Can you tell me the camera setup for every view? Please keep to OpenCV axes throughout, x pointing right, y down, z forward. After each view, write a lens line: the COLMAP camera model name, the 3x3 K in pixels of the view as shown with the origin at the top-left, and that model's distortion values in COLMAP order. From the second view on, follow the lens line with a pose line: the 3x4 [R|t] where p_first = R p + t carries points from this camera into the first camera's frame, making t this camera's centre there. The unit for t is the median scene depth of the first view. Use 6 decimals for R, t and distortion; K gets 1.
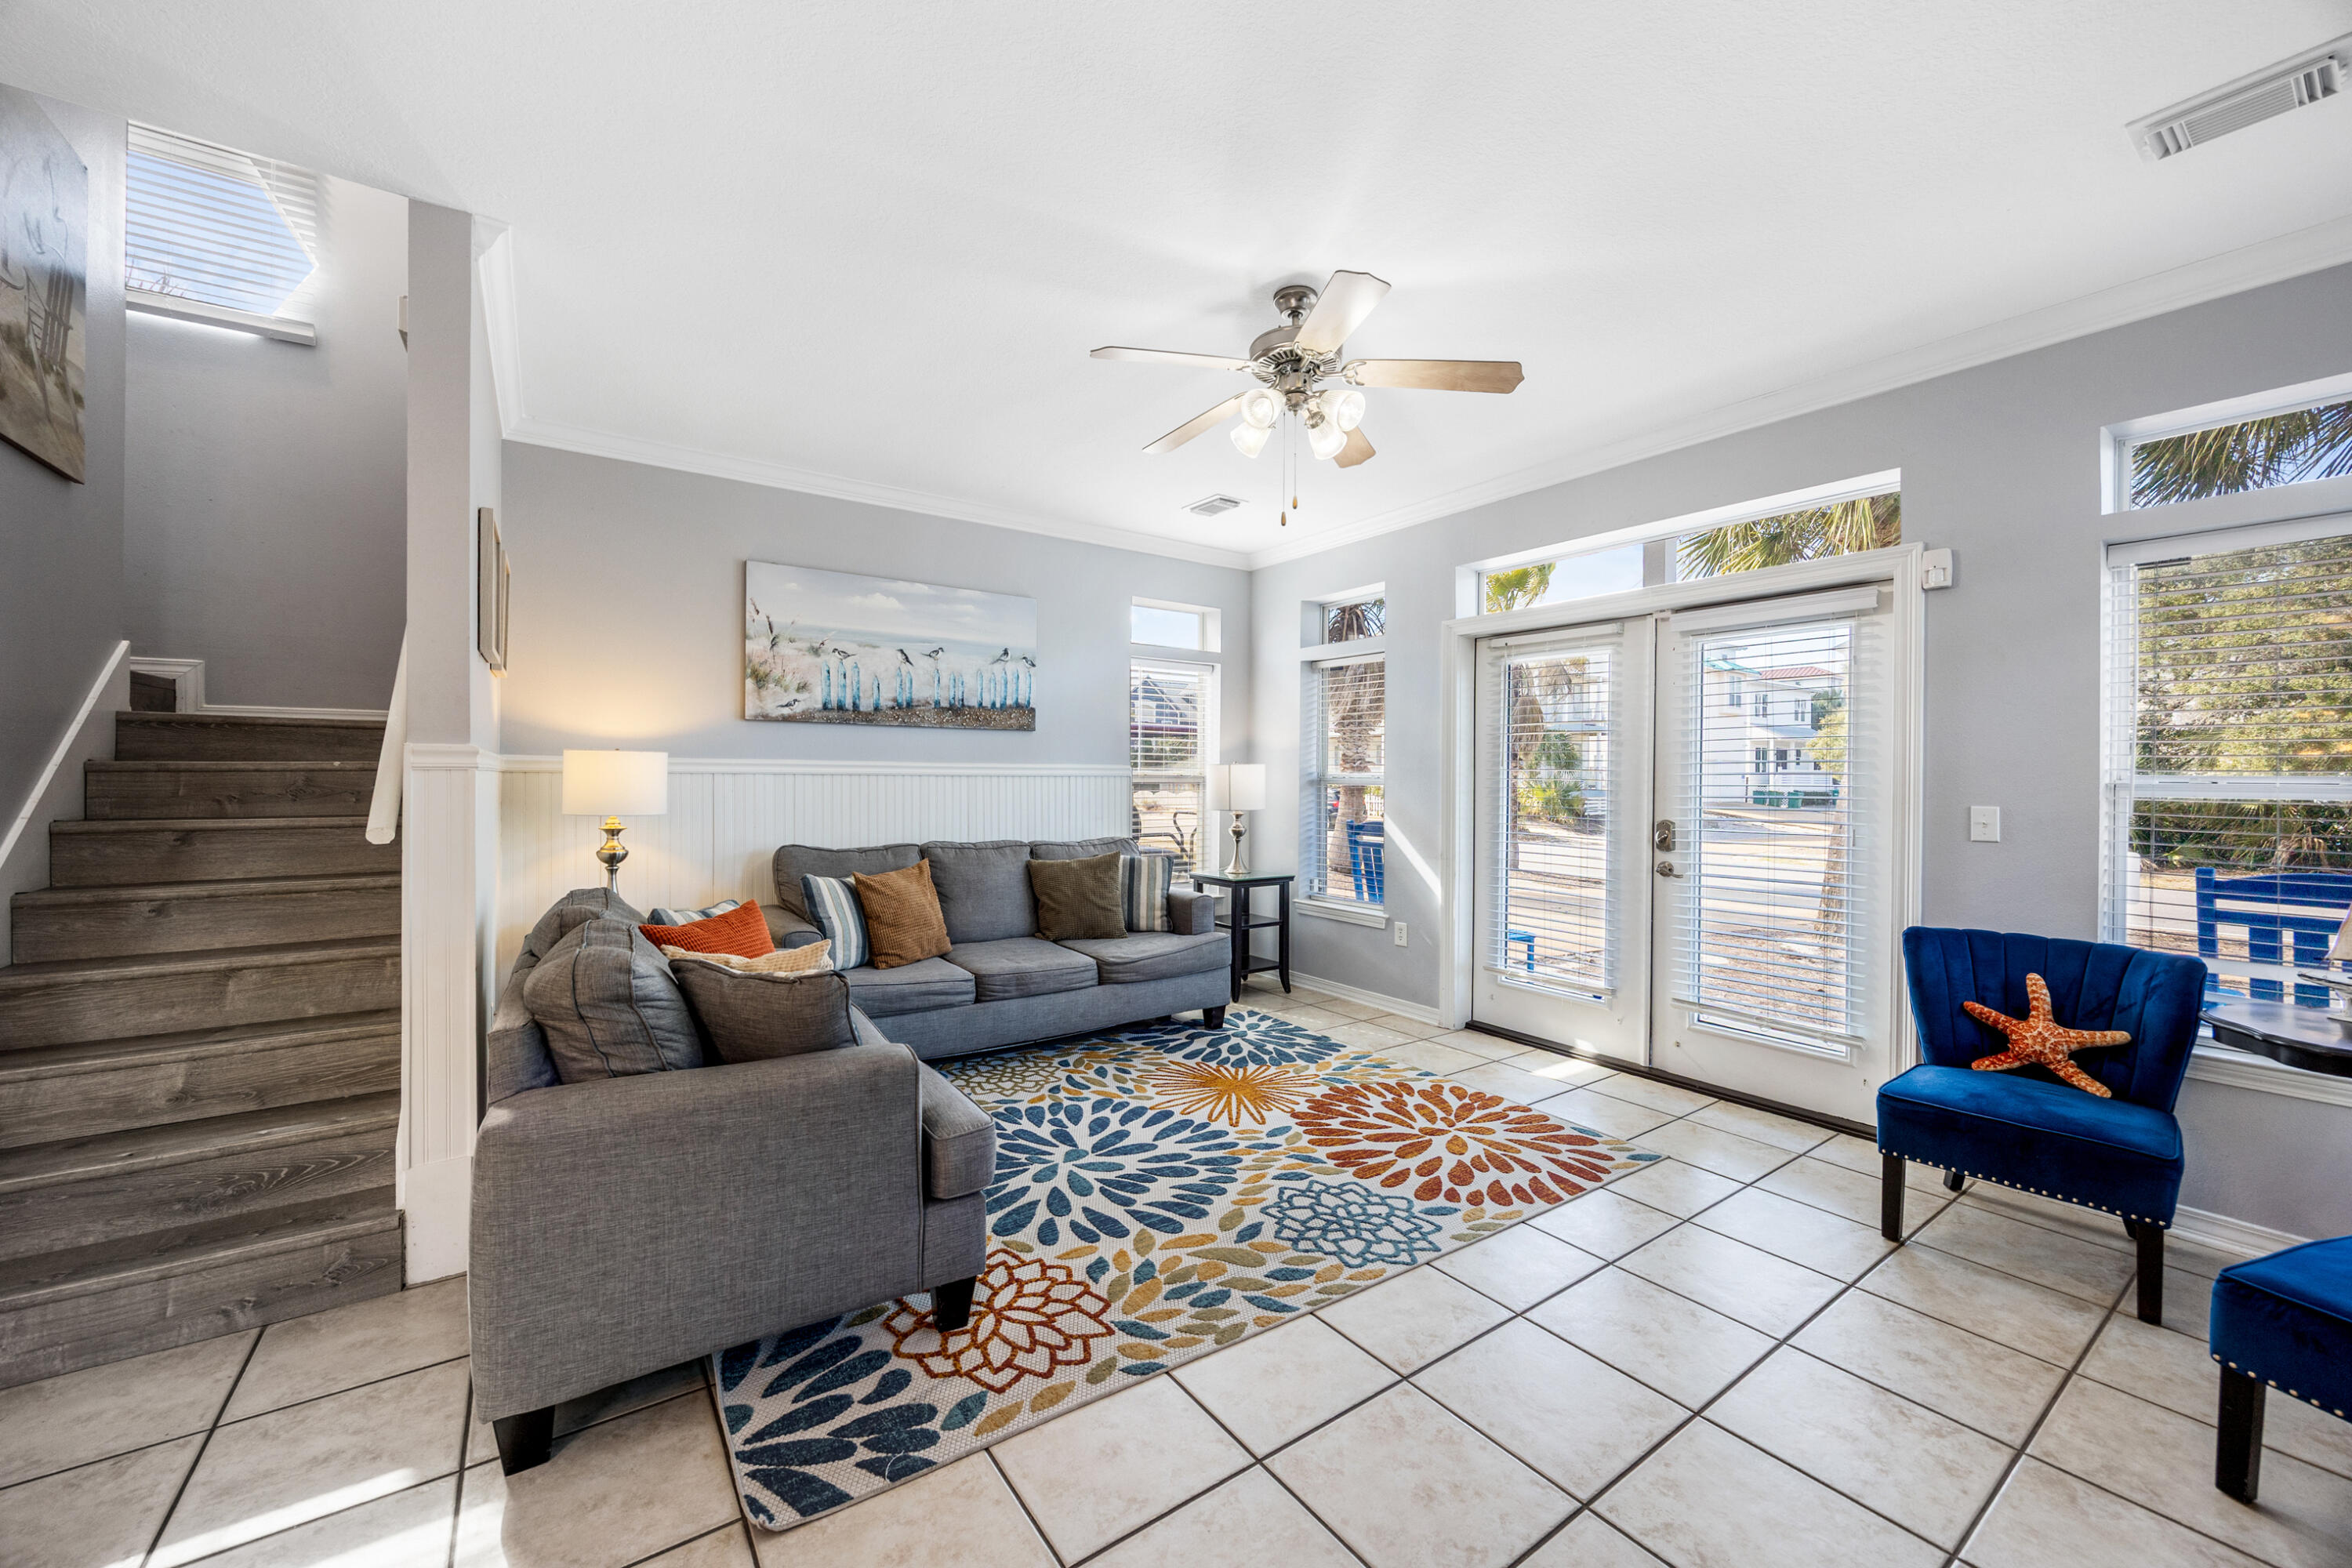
lens RADIAL K [[896.7, 0, 1192.4], [0, 896.7, 779.7], [0, 0, 1]] dist [-0.003163, 0.000384]
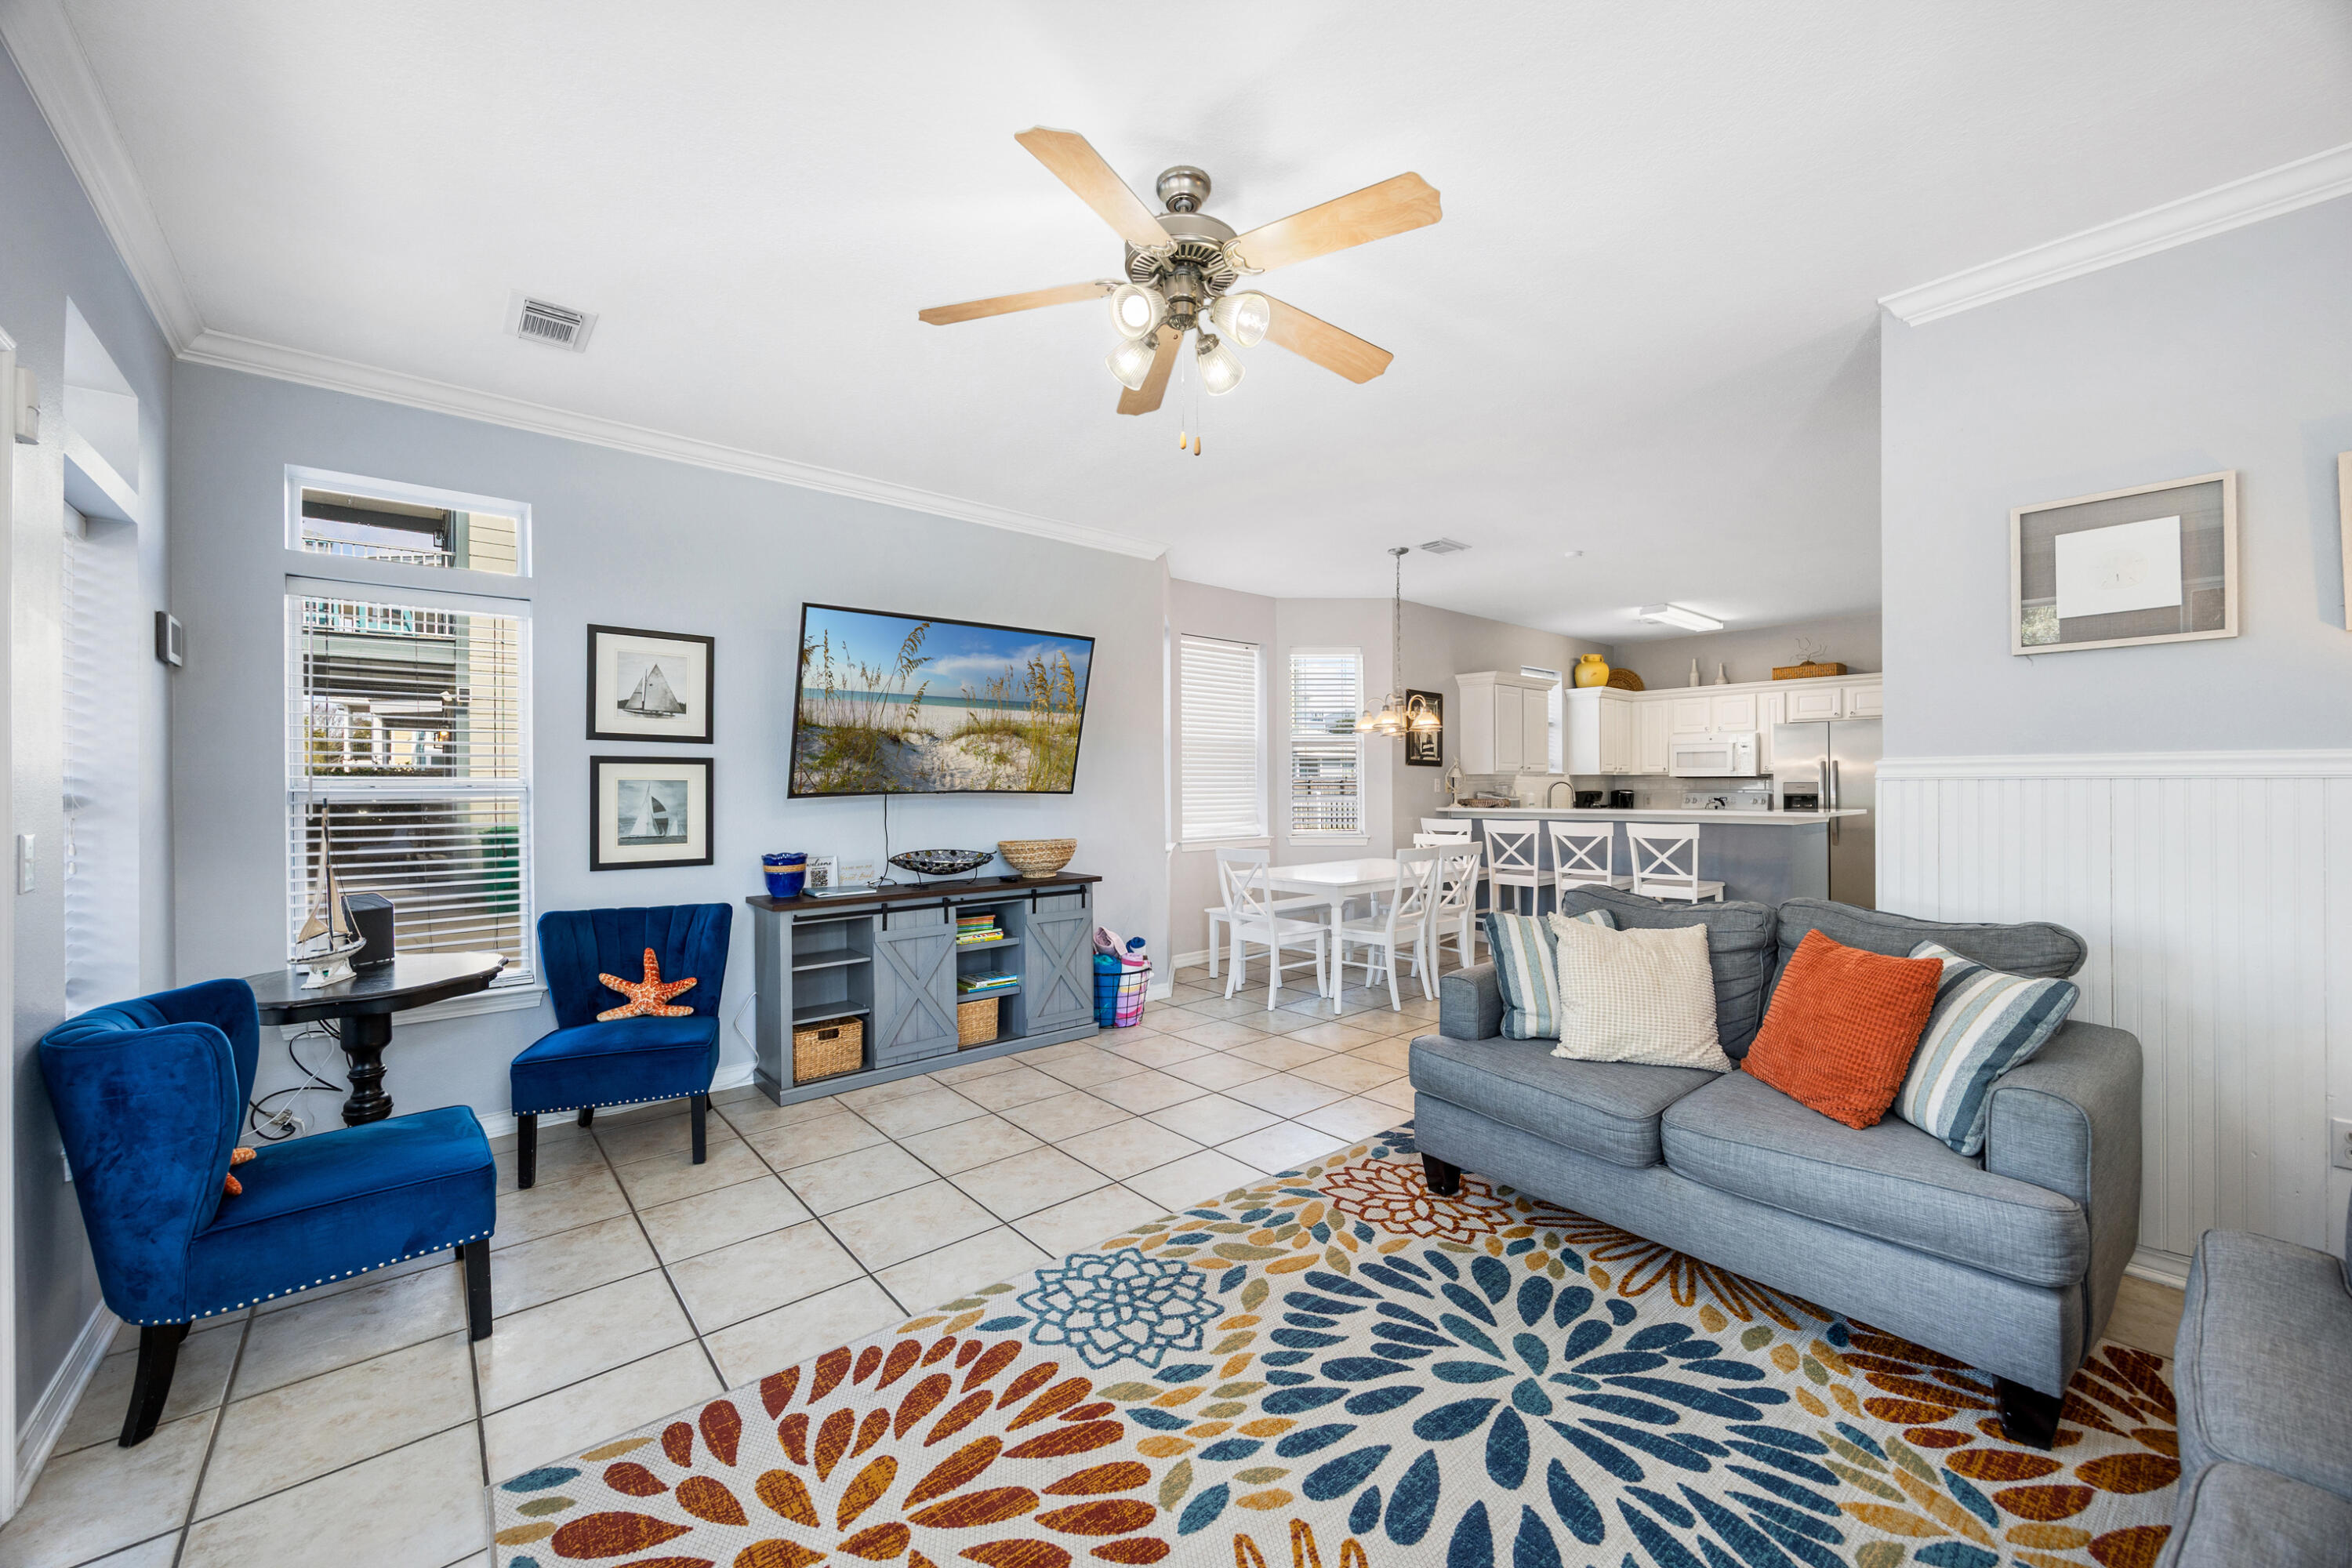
lens RADIAL K [[896.7, 0, 1198.0], [0, 896.7, 781.6], [0, 0, 1]] dist [-0.003163, 0.000384]
pose [[-0.994912, -0.000551, -0.100749, 0.156569], [-0.000621, 1.000000, 0.000667, -0.006444], [0.100748, 0.000726, -0.994912, 1.555001]]
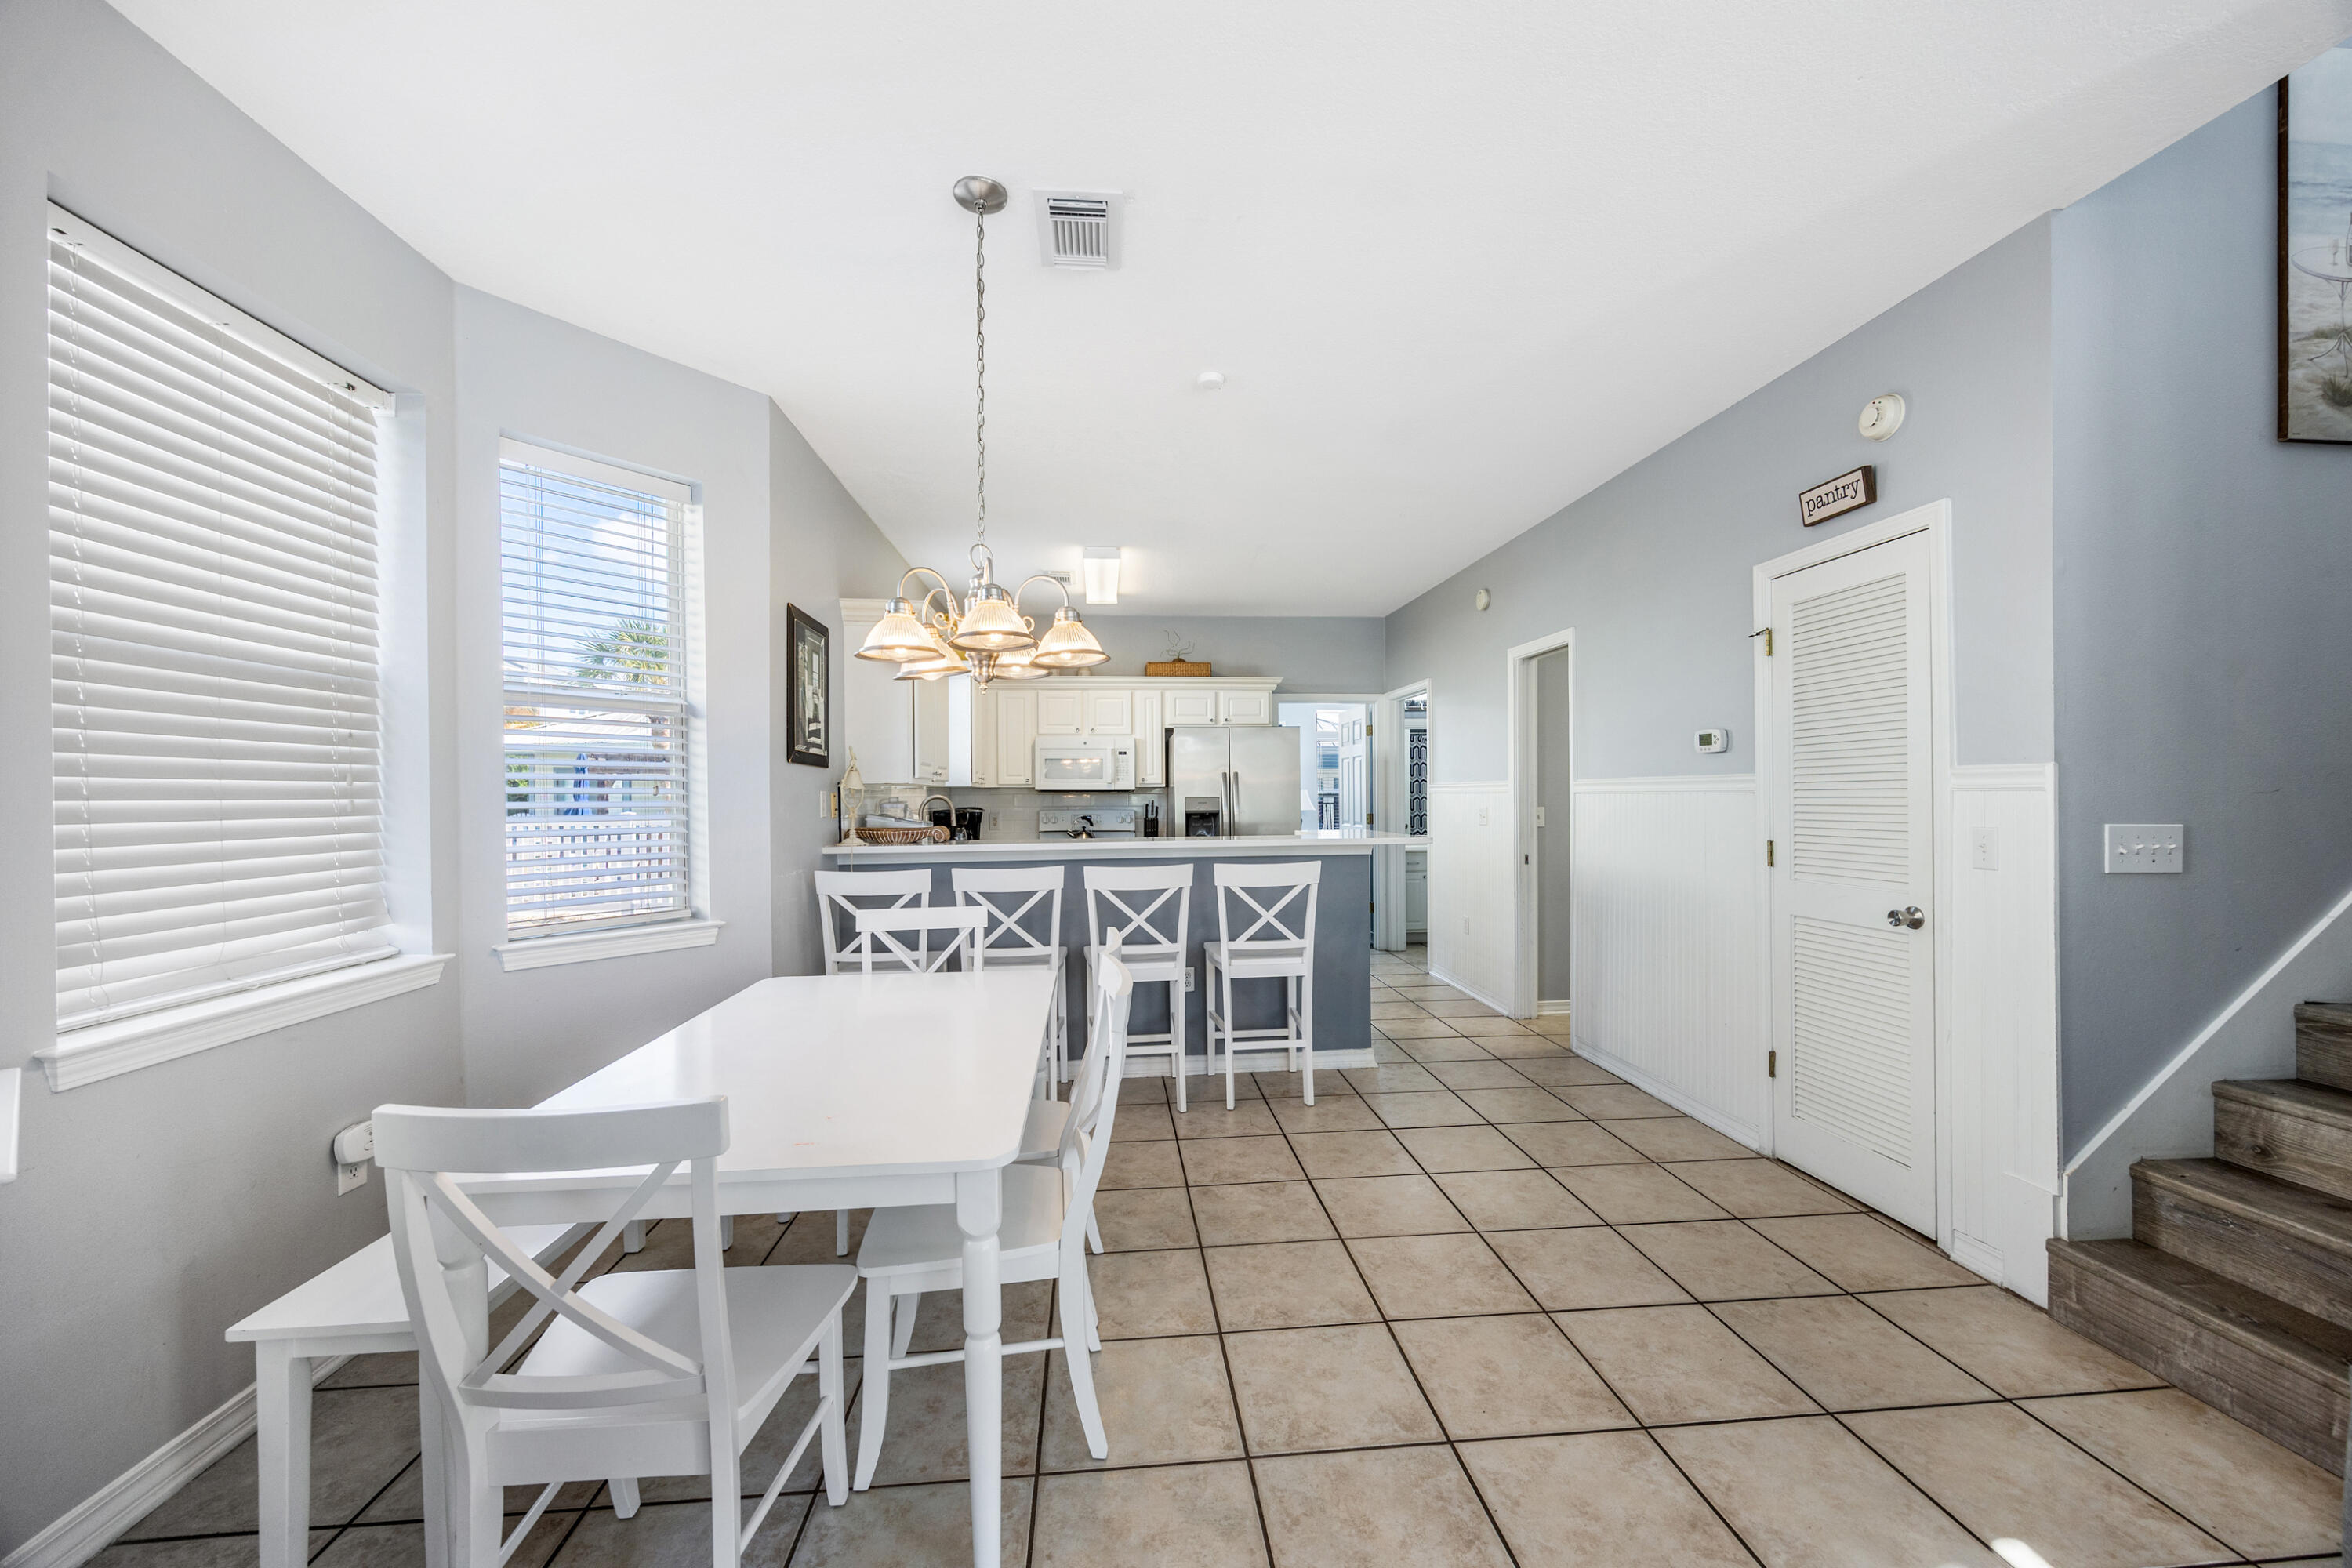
lens RADIAL K [[896.7, 0, 1168.7], [0, 896.7, 795.8], [0, 0, 1]] dist [-0.003163, 0.000384]
pose [[-0.510833, 0.000006, -0.859680, 0.097957], [0.000224, 1.000000, -0.000126, -0.006666], [0.859680, -0.000257, -0.510833, 0.305866]]
